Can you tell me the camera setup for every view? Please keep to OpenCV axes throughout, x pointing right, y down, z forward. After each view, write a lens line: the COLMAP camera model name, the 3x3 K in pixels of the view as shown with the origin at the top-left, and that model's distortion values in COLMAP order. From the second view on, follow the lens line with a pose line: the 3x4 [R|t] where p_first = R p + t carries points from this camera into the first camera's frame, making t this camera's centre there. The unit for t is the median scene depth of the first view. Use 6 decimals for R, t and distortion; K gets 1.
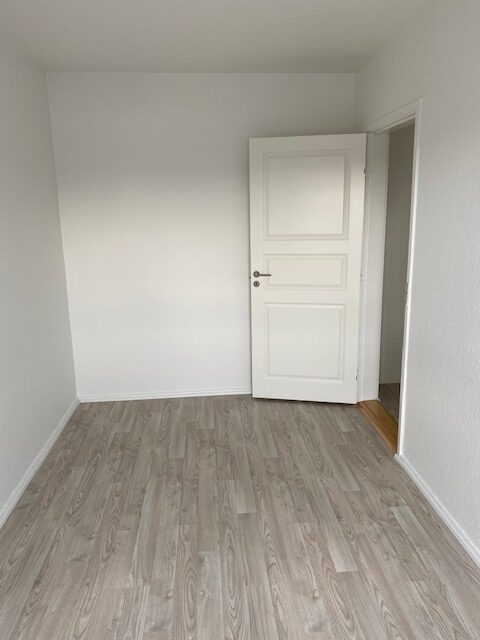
lens RADIAL K [[497.4, 0, 240.1], [0, 497.4, 319.9], [0, 0, 1]] dist [-0.002308, -0.002661]
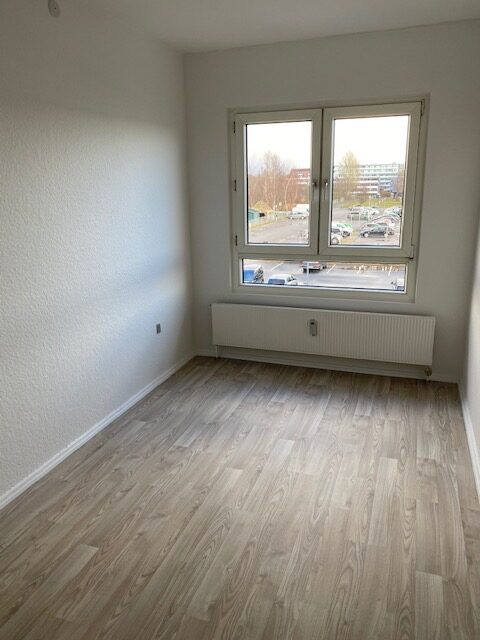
lens RADIAL K [[497.4, 0, 239.7], [0, 497.4, 319.9], [0, 0, 1]] dist [-0.002308, -0.002661]
pose [[-0.917390, -0.073979, 0.391053, -0.431872], [0.119039, 0.886588, 0.446981, -0.324011], [-0.379770, 0.456606, -0.804540, 1.508978]]
